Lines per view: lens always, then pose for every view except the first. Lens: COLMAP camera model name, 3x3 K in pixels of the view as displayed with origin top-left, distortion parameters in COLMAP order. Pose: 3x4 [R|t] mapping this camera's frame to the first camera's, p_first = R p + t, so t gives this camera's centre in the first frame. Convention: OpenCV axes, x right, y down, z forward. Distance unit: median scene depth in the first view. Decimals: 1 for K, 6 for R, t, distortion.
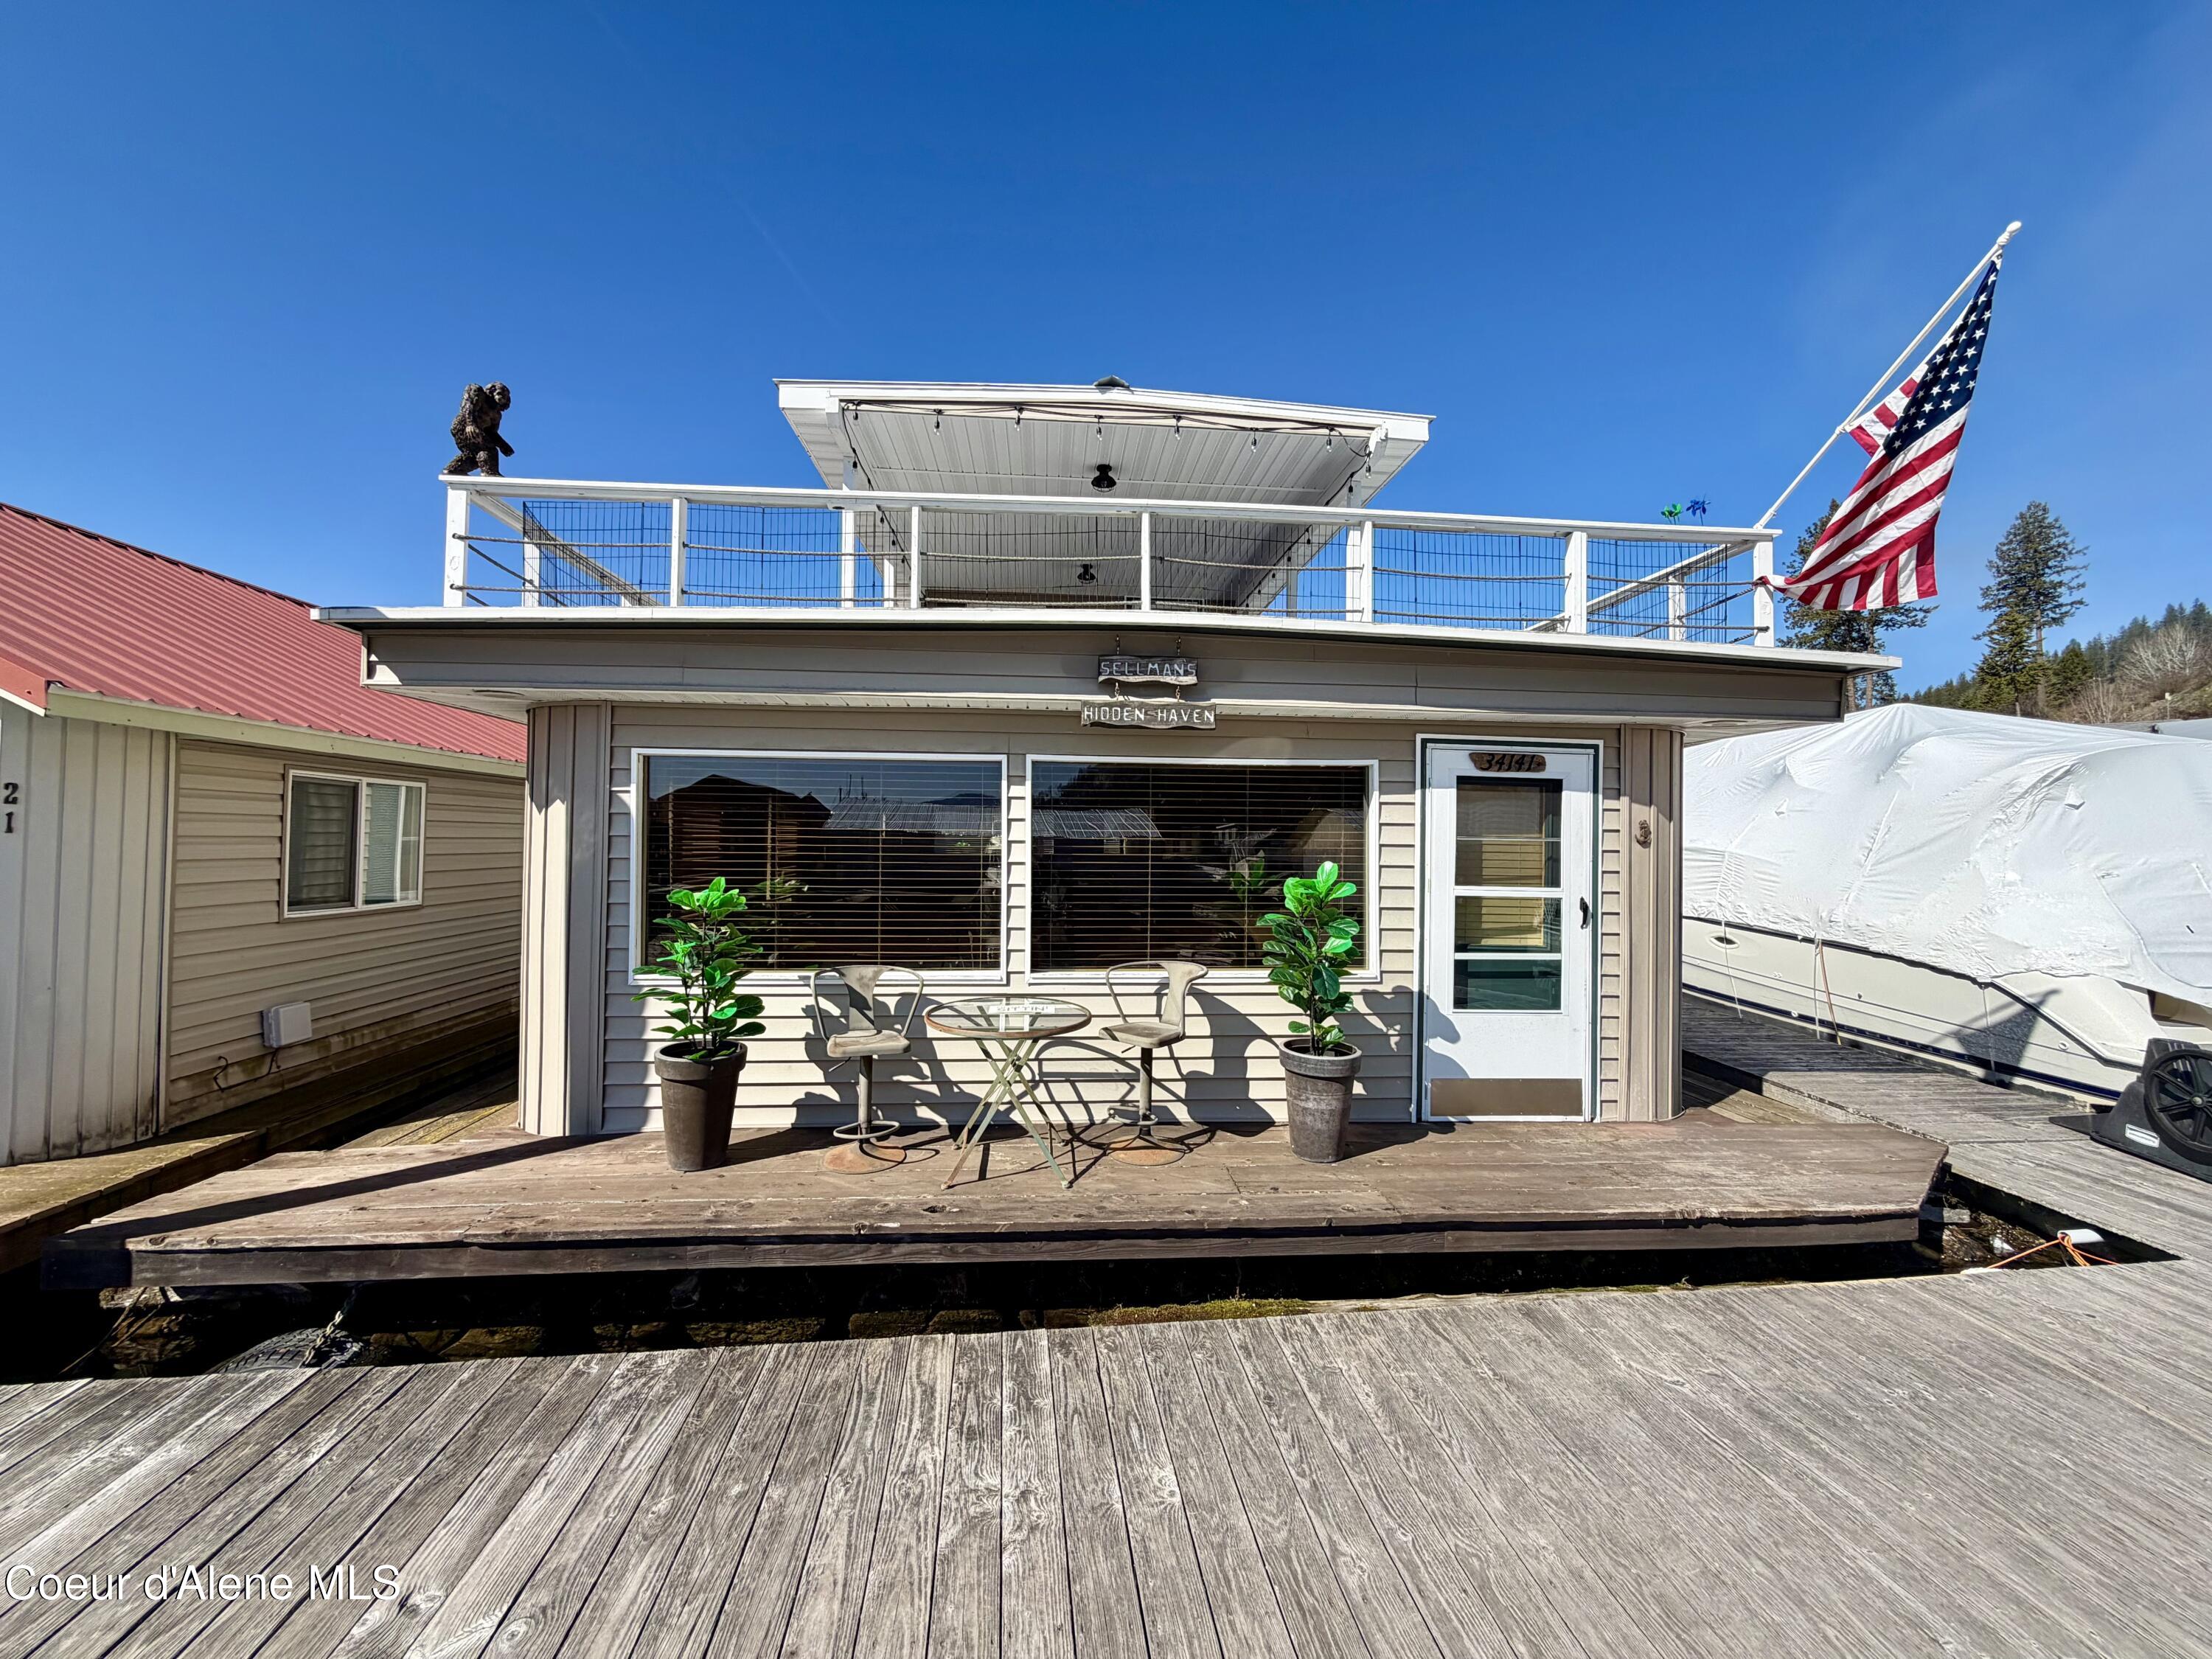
lens RADIAL K [[879.4, 0, 1107.1], [0, 879.4, 828.8], [0, 0, 1]] dist [-0.009483, 0.002098]
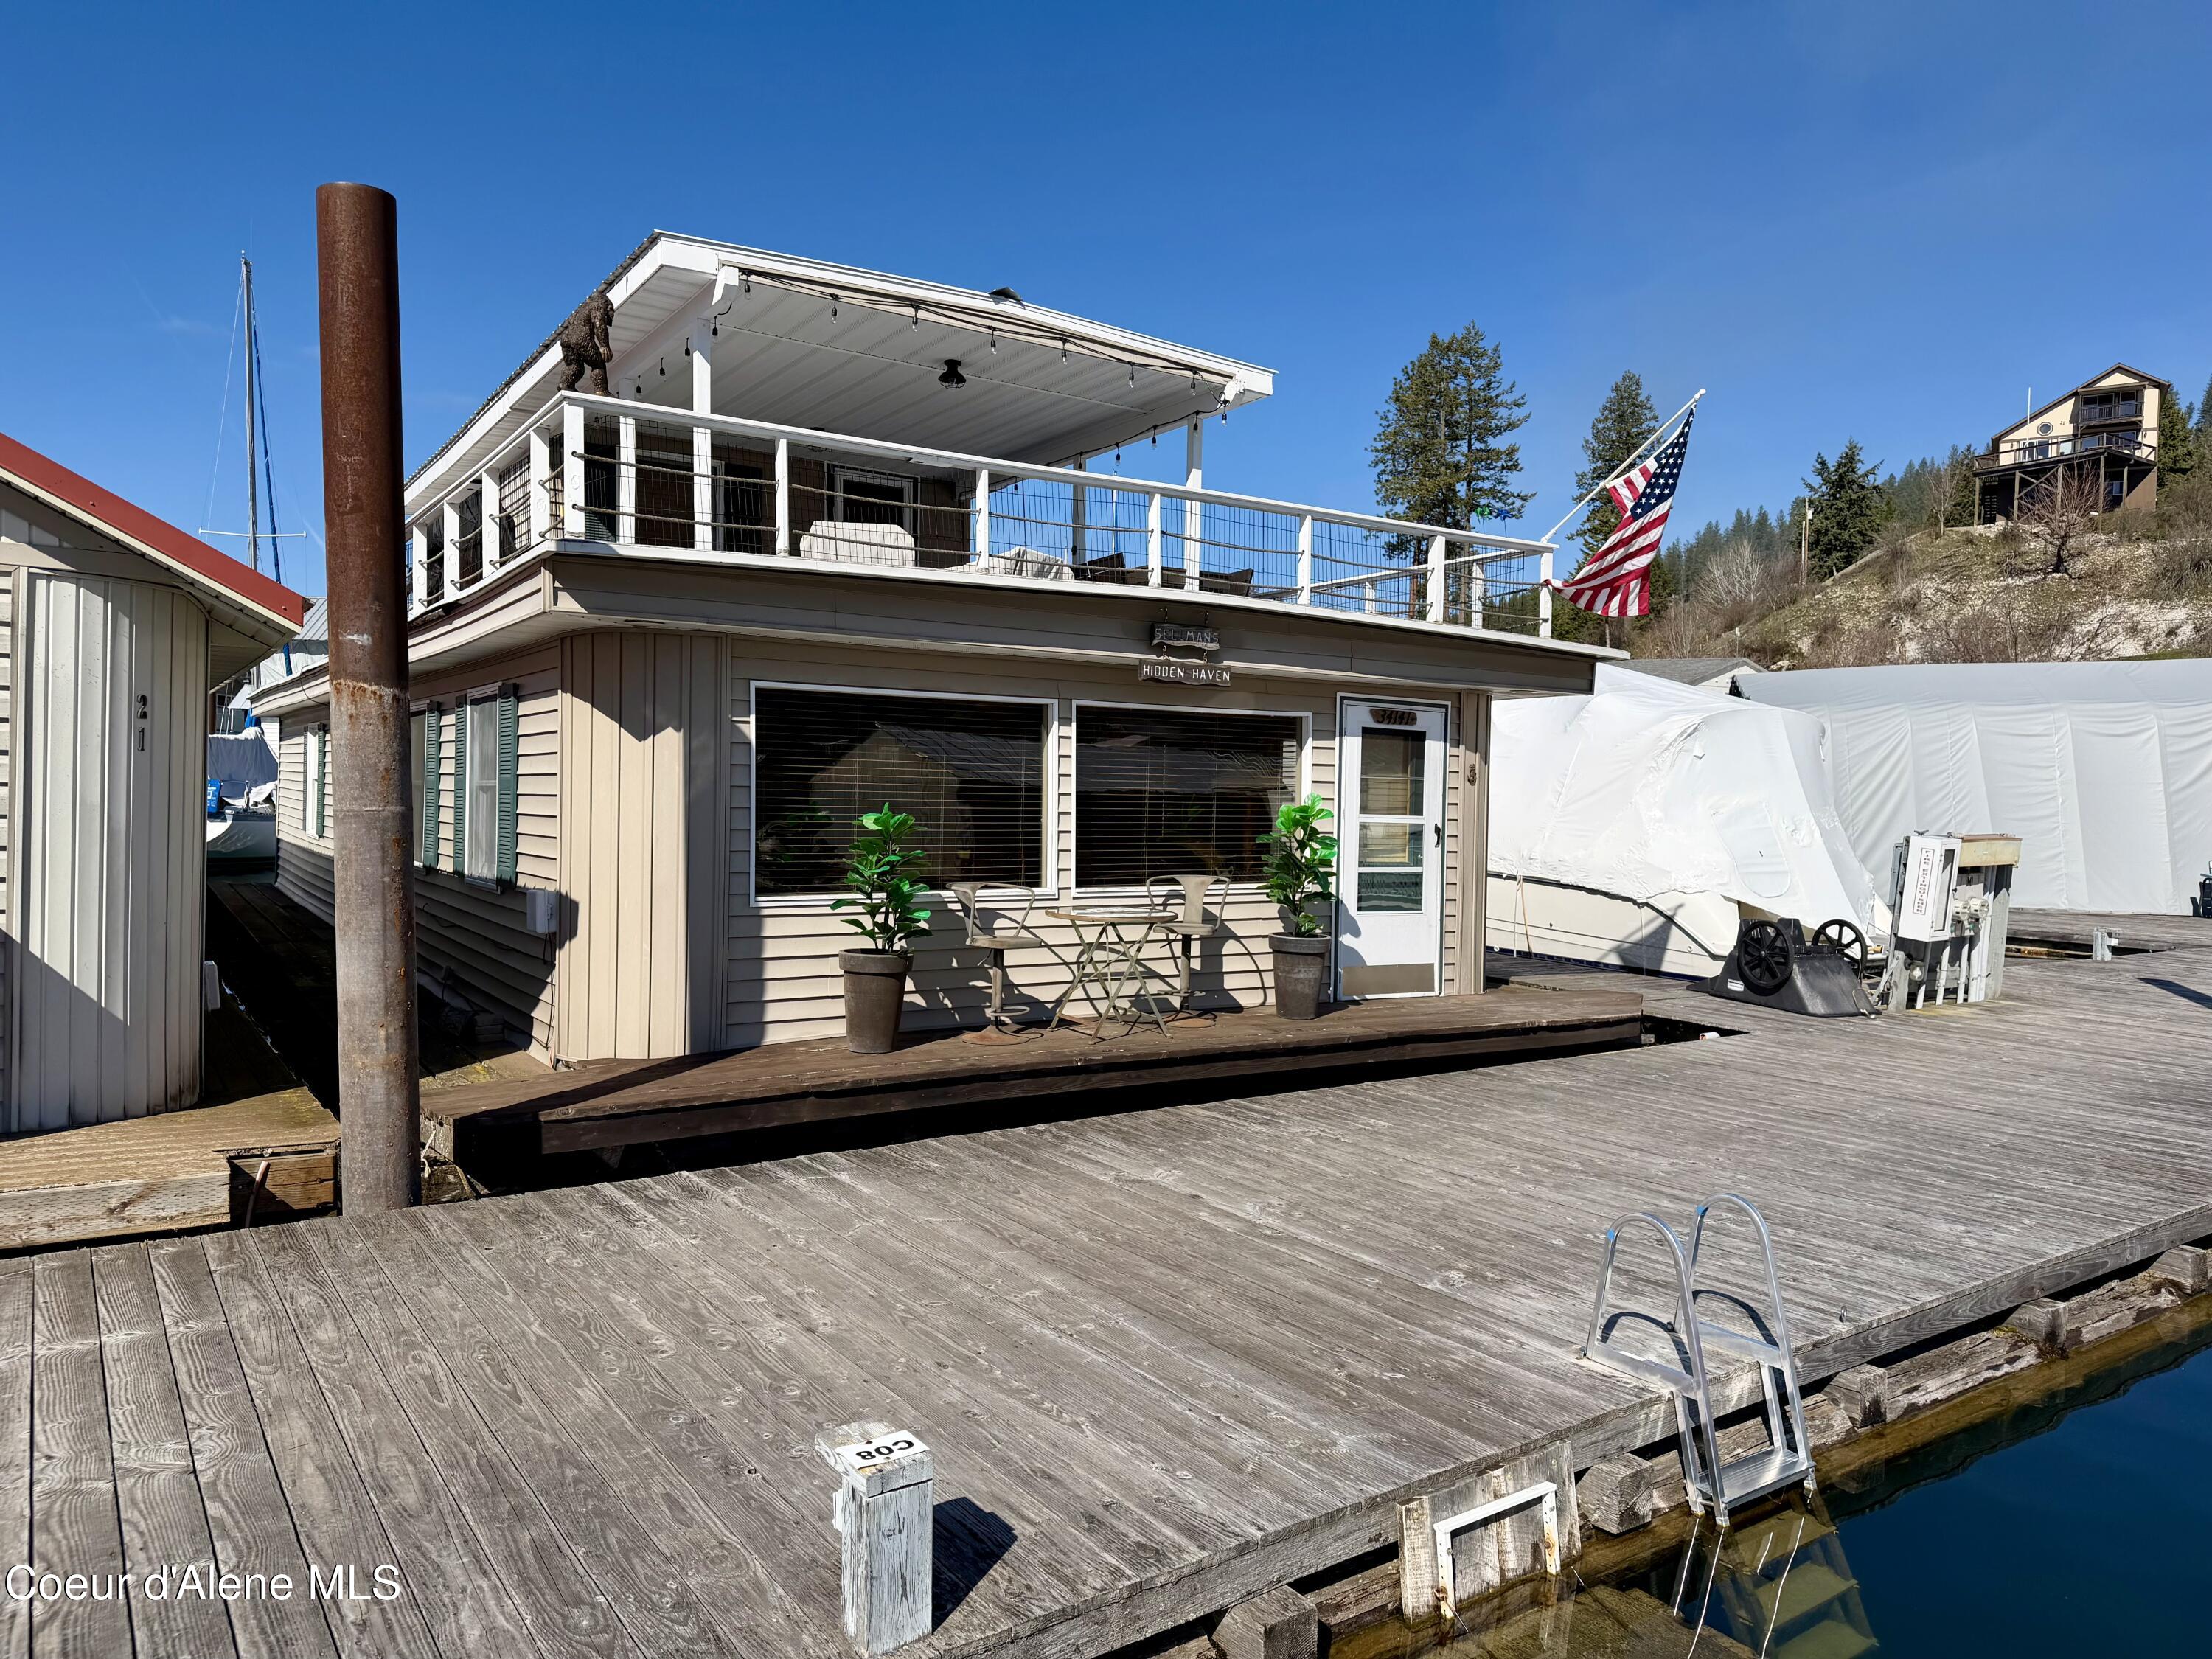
lens RADIAL K [[1545.8, 0, 1093.1], [0, 1545.8, 837.1], [0, 0, 1]] dist [0.057126, -0.078325]
pose [[0.879036, -0.006986, 0.476705, -0.988645], [-0.014713, 0.999019, 0.041771, 0.010586], [-0.476529, -0.043732, 0.878070, -0.760158]]
